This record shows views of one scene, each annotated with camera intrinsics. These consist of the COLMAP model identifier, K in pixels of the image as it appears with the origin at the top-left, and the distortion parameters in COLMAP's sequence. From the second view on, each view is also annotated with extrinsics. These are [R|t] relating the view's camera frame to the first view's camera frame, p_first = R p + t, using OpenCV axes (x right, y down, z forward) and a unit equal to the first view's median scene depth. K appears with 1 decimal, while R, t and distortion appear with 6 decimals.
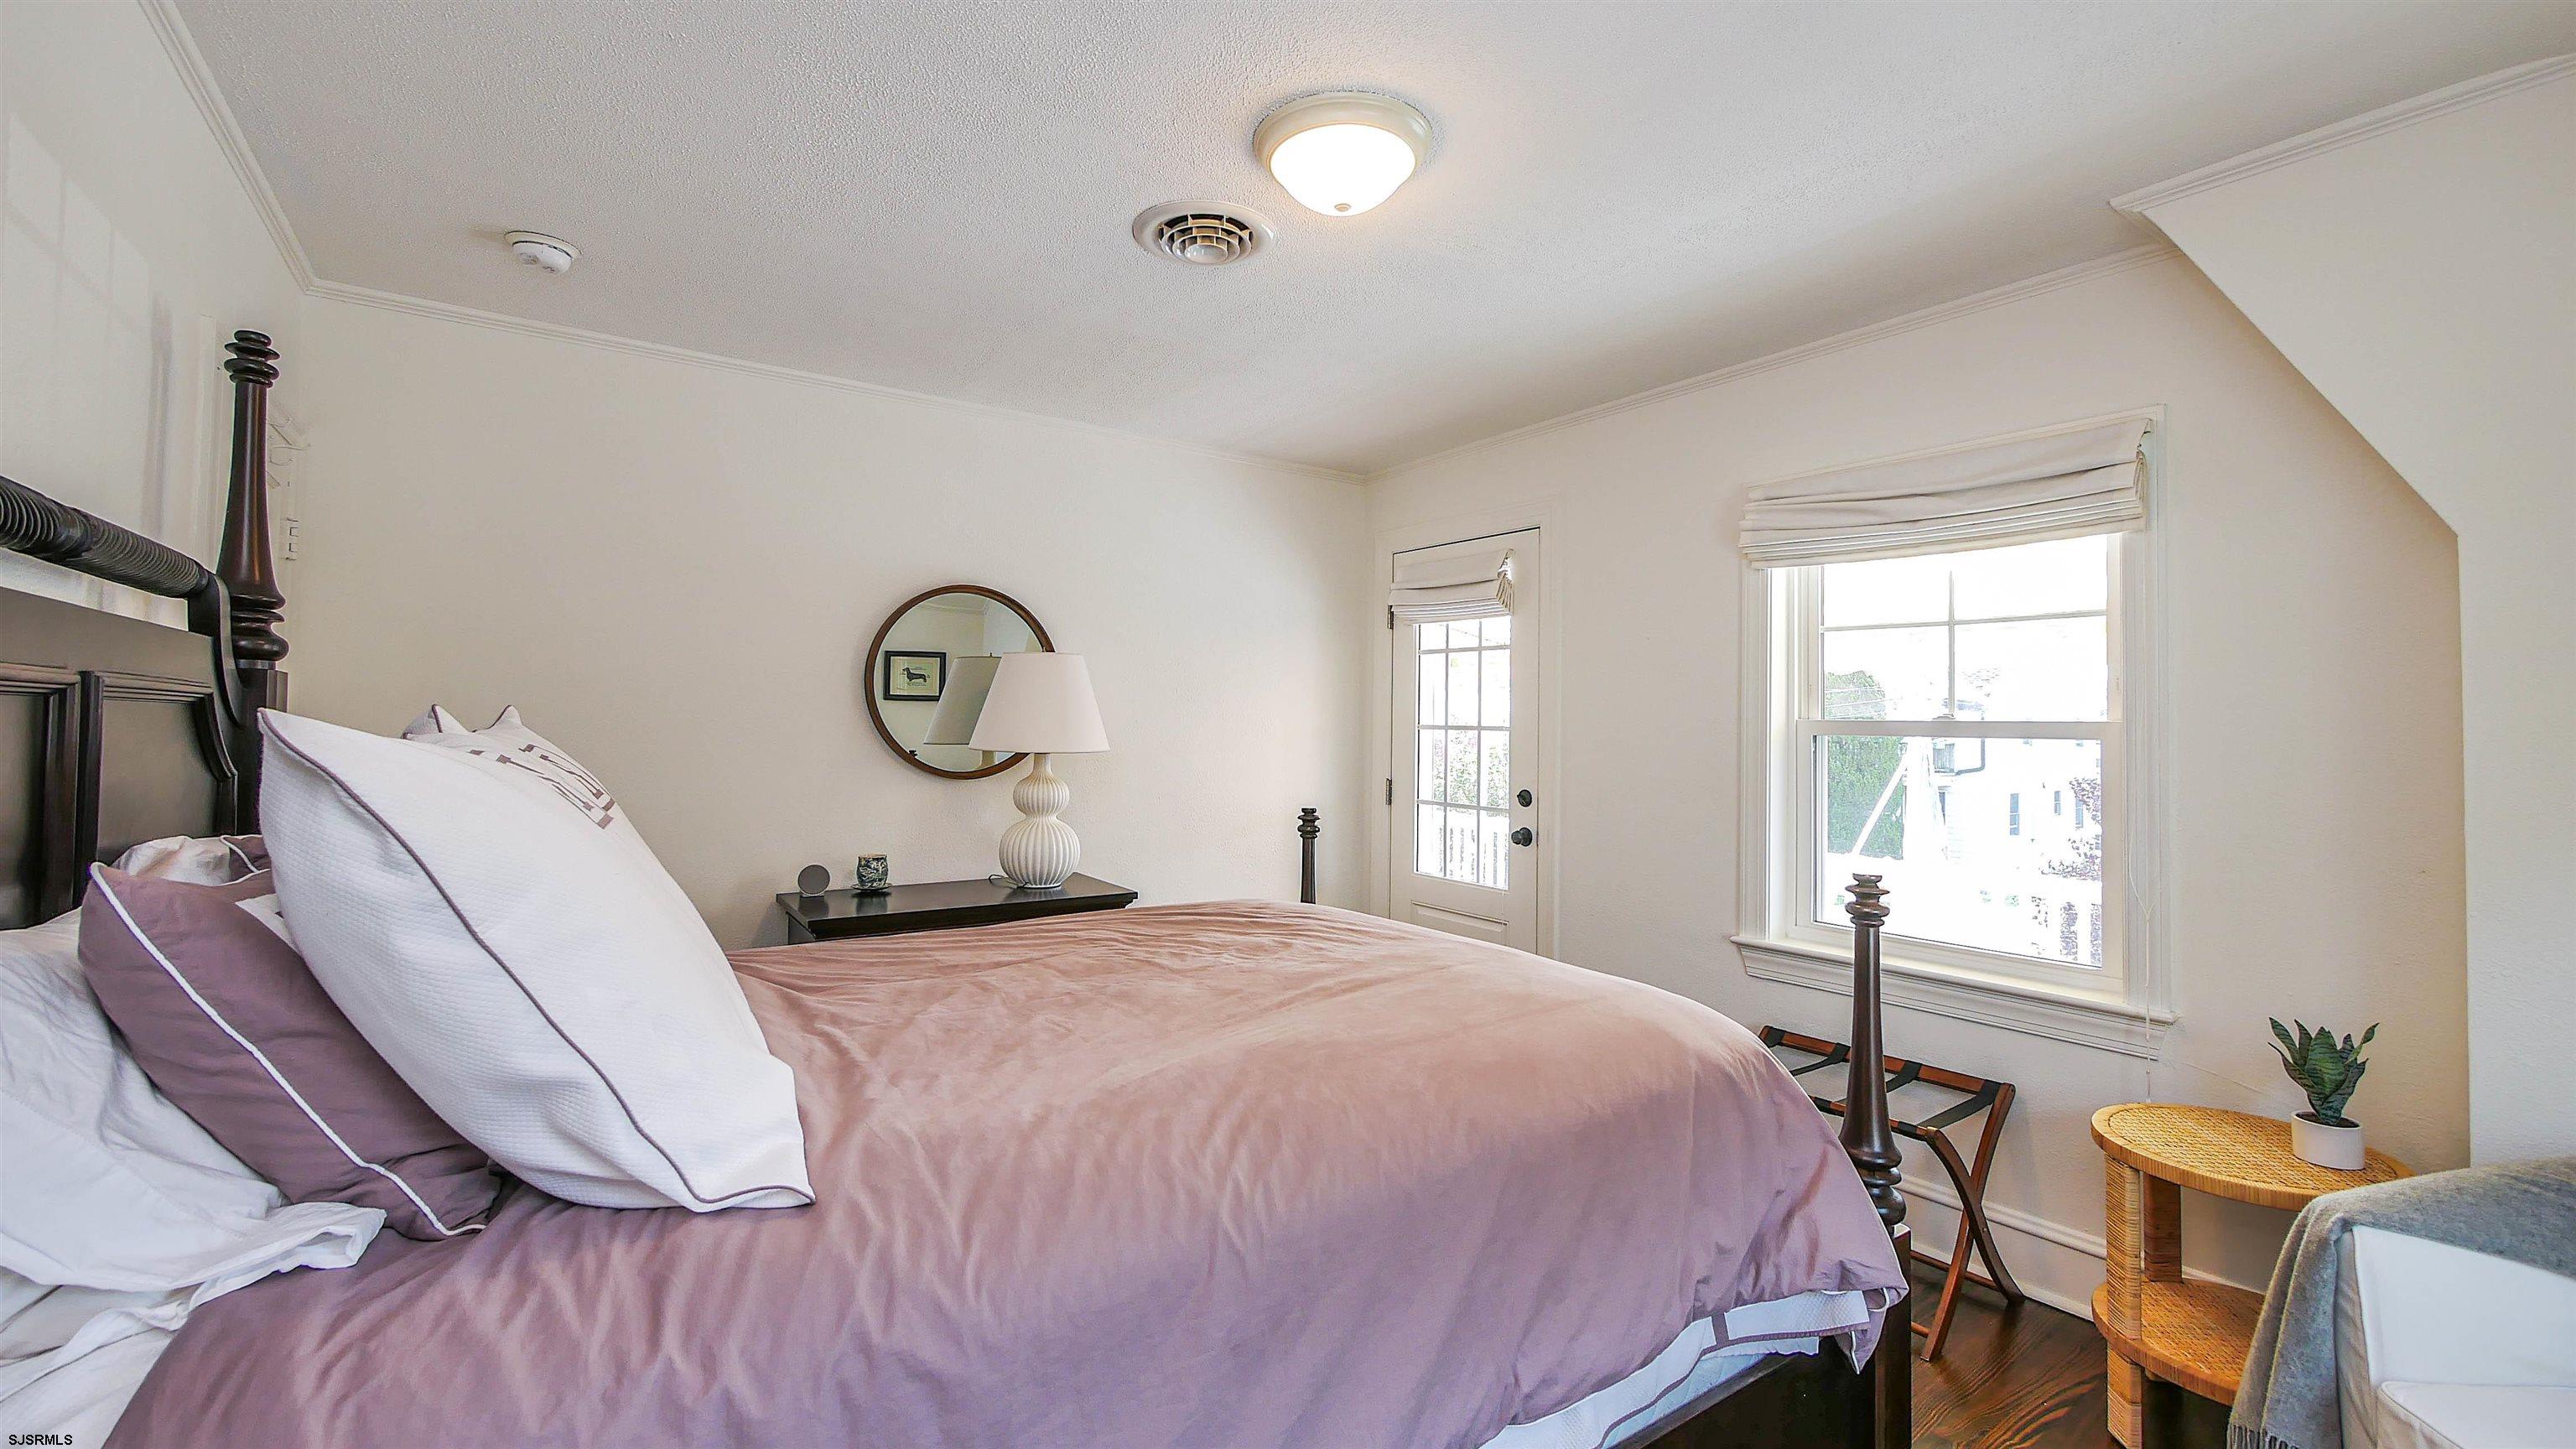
lens RADIAL K [[1057.8, 0, 1283.9], [0, 1057.8, 701.5], [0, 0, 1]] dist [-0.004204, -0.000065]
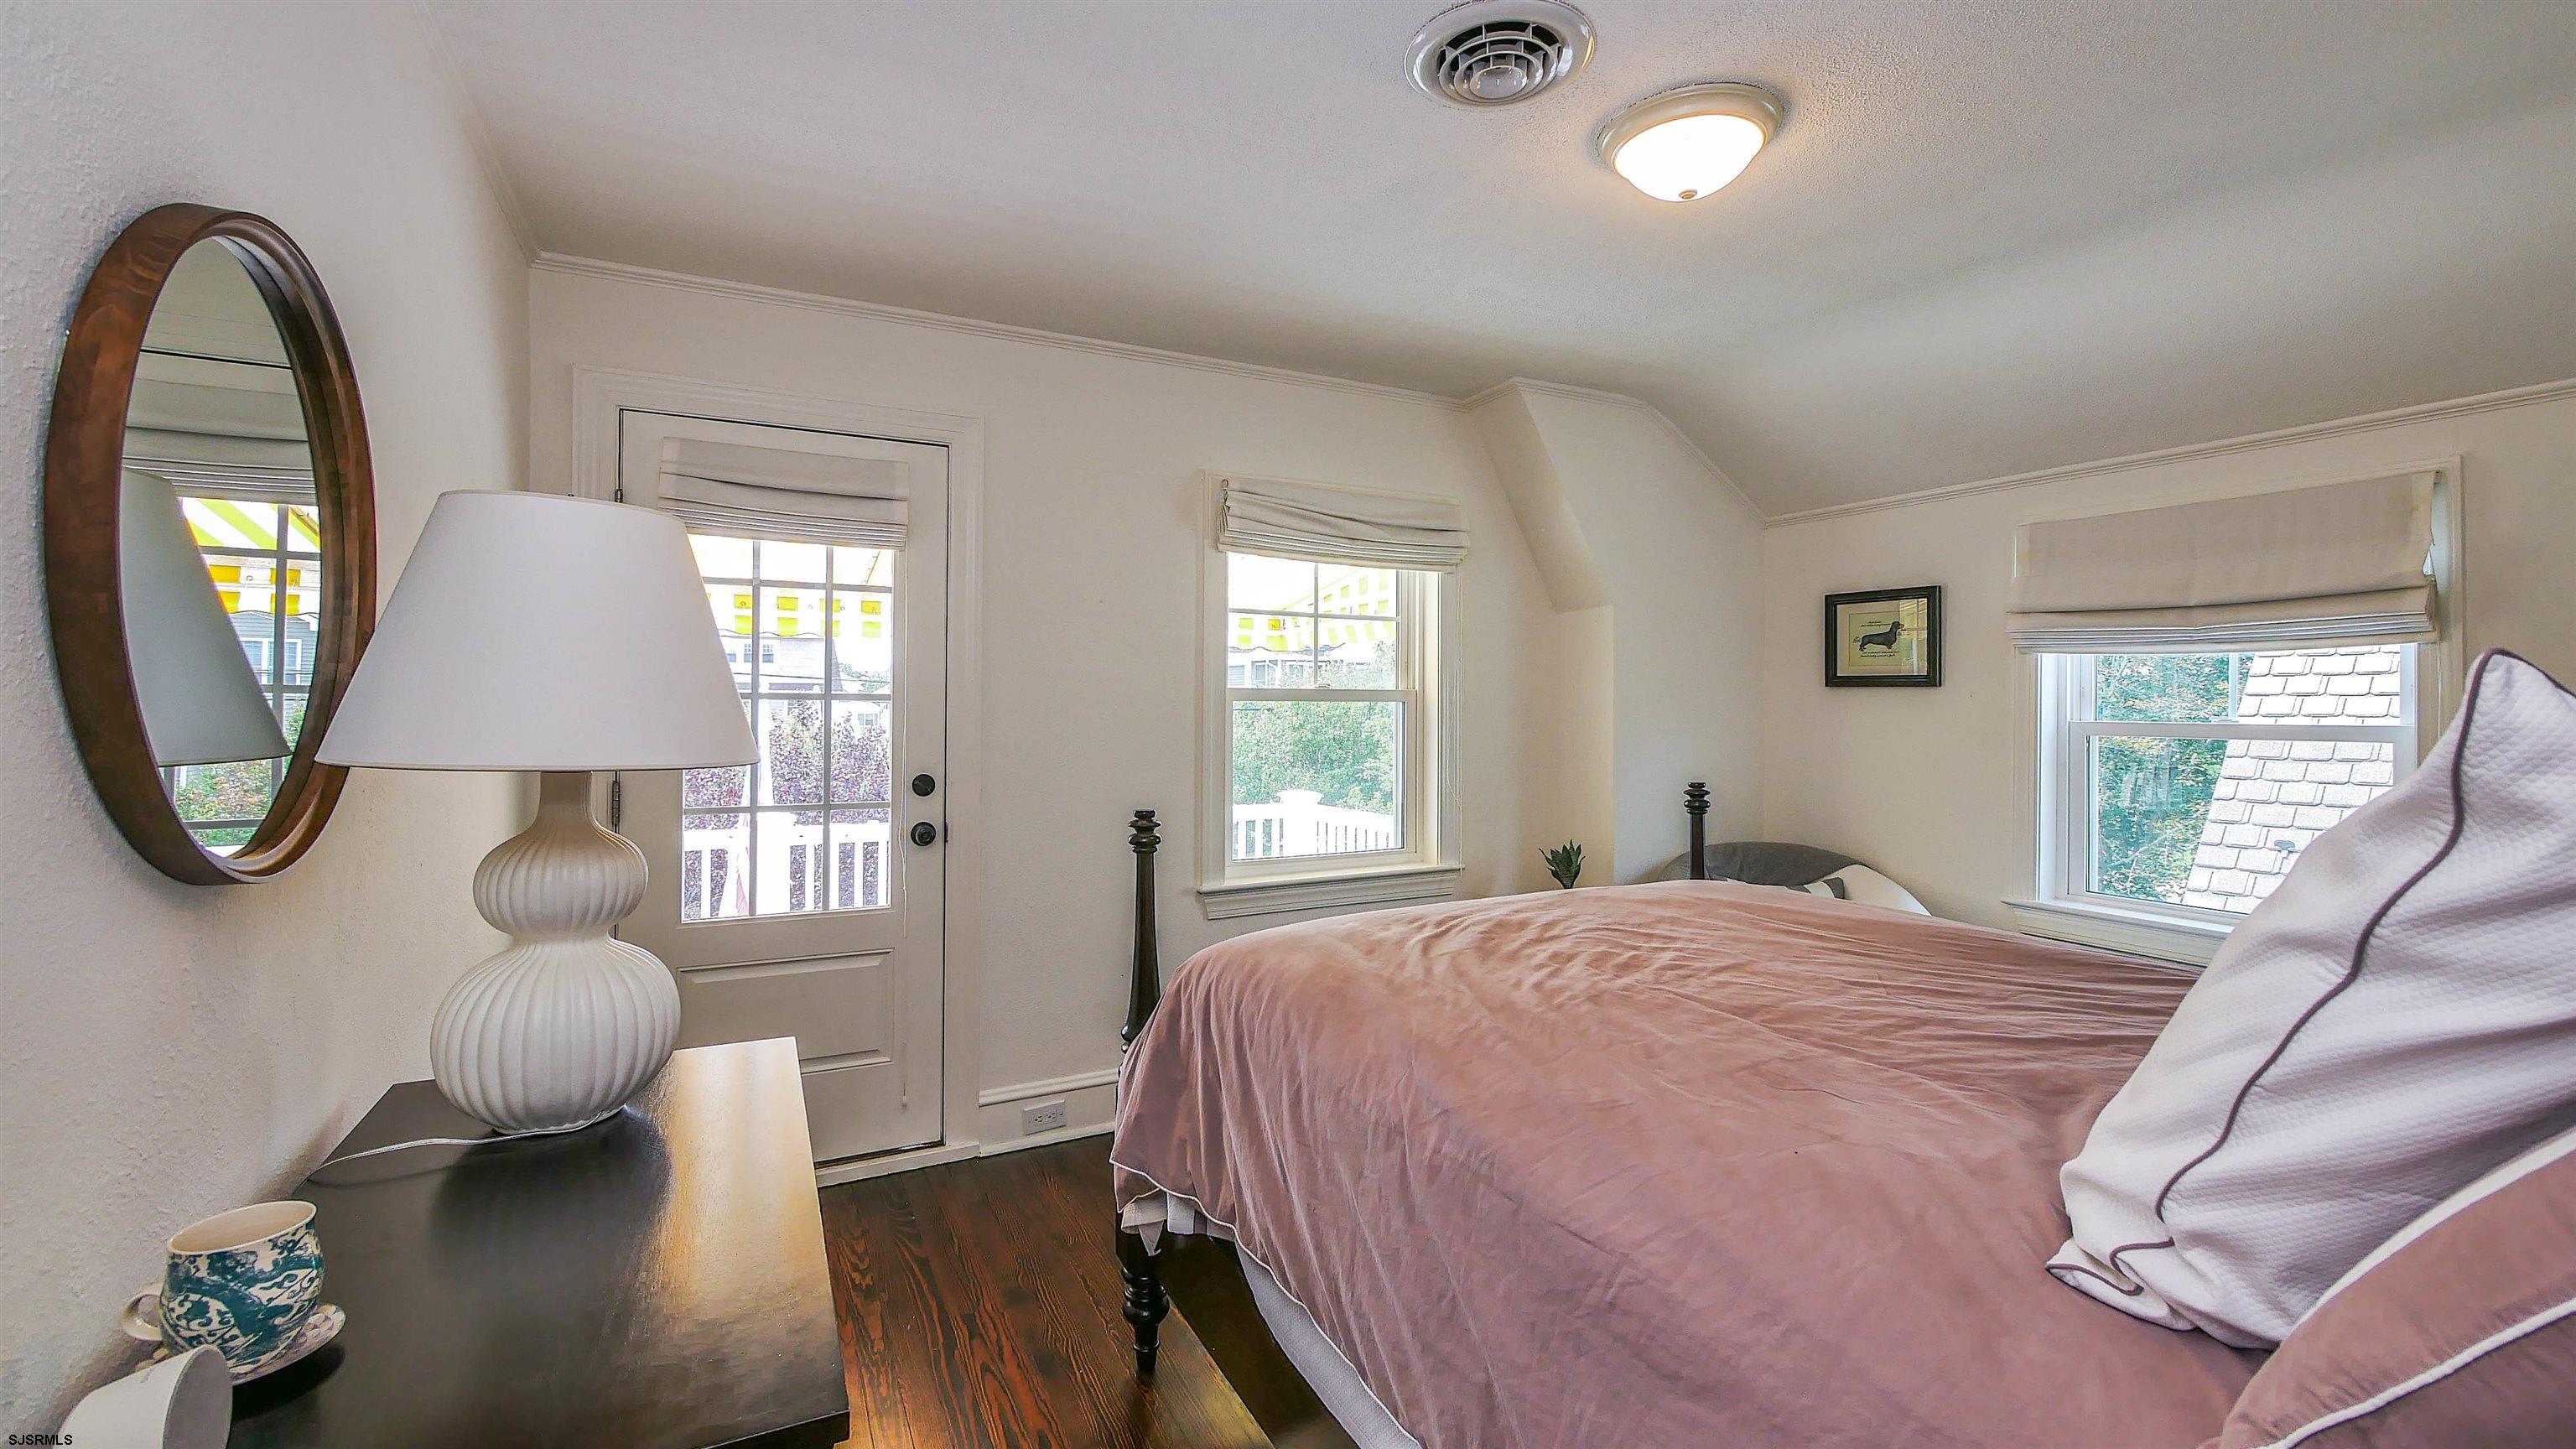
lens RADIAL K [[1057.8, 0, 1283.9], [0, 1057.8, 701.5], [0, 0, 1]] dist [-0.004204, -0.000065]
pose [[0.139092, -0.011702, 0.990210, -0.517596], [-0.023128, 0.999619, 0.015062, 0.010870], [-0.990009, -0.024997, 0.138768, 0.626783]]
